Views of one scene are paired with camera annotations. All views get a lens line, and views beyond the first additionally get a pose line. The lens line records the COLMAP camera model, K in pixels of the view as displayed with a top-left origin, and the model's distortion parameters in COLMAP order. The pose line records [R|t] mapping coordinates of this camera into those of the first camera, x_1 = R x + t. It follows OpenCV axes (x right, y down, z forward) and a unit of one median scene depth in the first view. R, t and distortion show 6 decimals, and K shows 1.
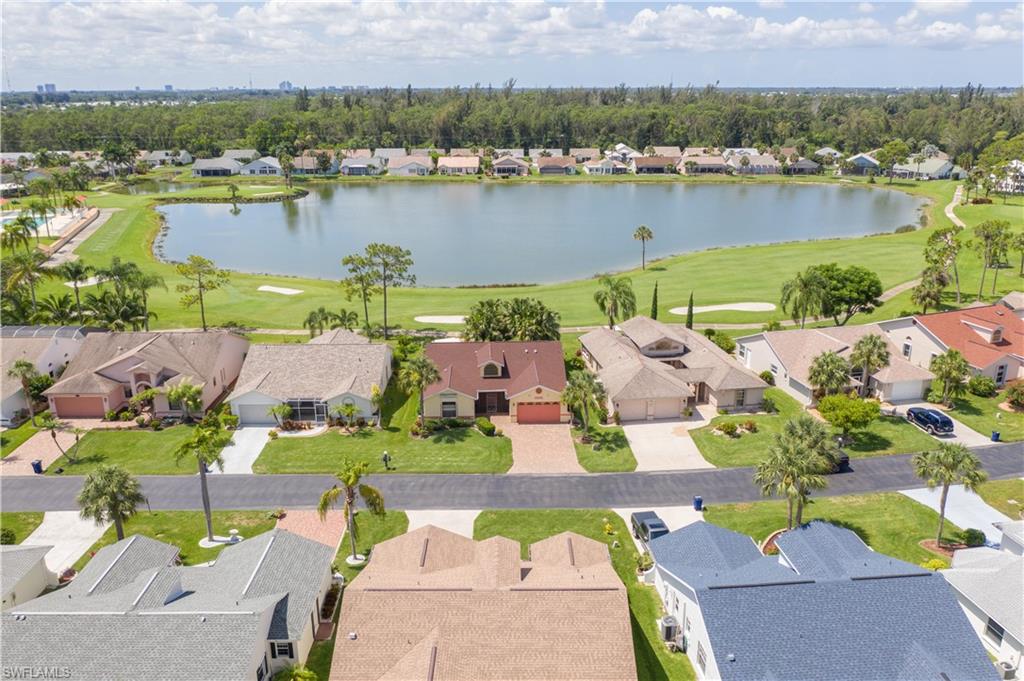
lens RADIAL K [[797.6, 0, 512.0], [0, 797.6, 340.5], [0, 0, 1]] dist [-0.001657, -0.006434]
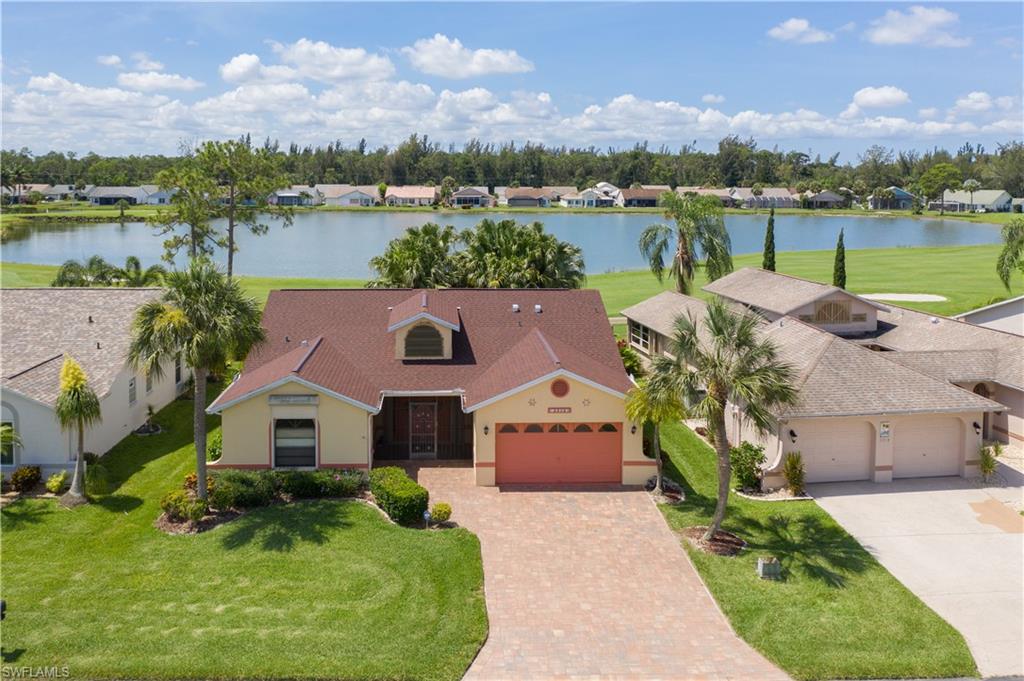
lens RADIAL K [[834.3, 0, 474.8], [0, 834.3, 215.8], [0, 0, 1]] dist [-0.001204, -0.005783]
pose [[0.999954, 0.009471, 0.001481, -0.003167], [-0.008783, 0.967093, -0.254271, 0.065057], [-0.003841, 0.254247, 0.967132, 0.499154]]
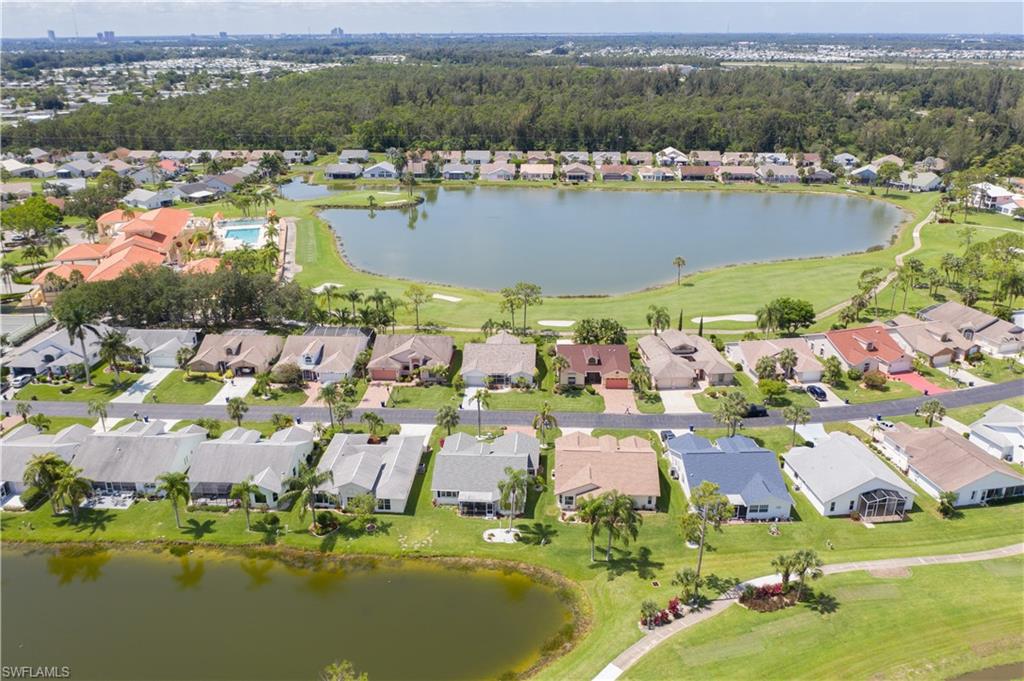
lens RADIAL K [[797.6, 0, 512.0], [0, 797.6, 340.5], [0, 0, 1]] dist [-0.001657, -0.006434]
pose [[0.998183, 0.021288, -0.056363, -0.092838], [-0.017709, 0.997840, 0.063258, -0.108694], [0.057588, -0.062145, 0.996404, -0.781453]]
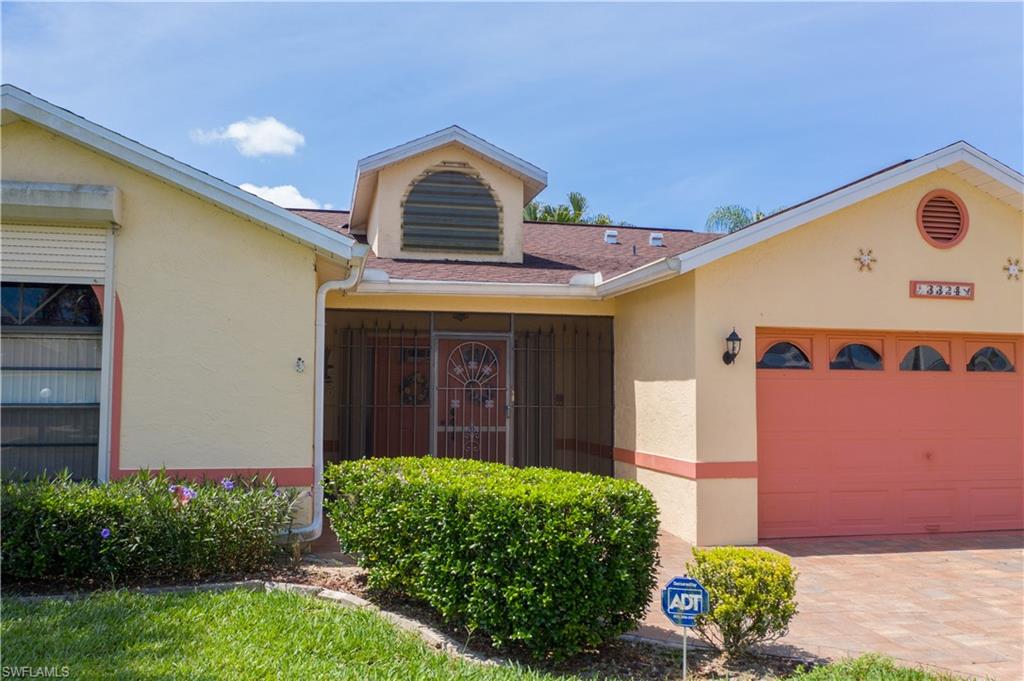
lens RADIAL K [[797.6, 0, 512.0], [0, 797.6, 340.5], [0, 0, 1]] dist [-0.001657, -0.006434]
pose [[0.985020, 0.018853, 0.171404, -0.032735], [0.045129, 0.931176, -0.361767, 0.090115], [-0.166428, 0.364083, 0.916376, 0.719679]]
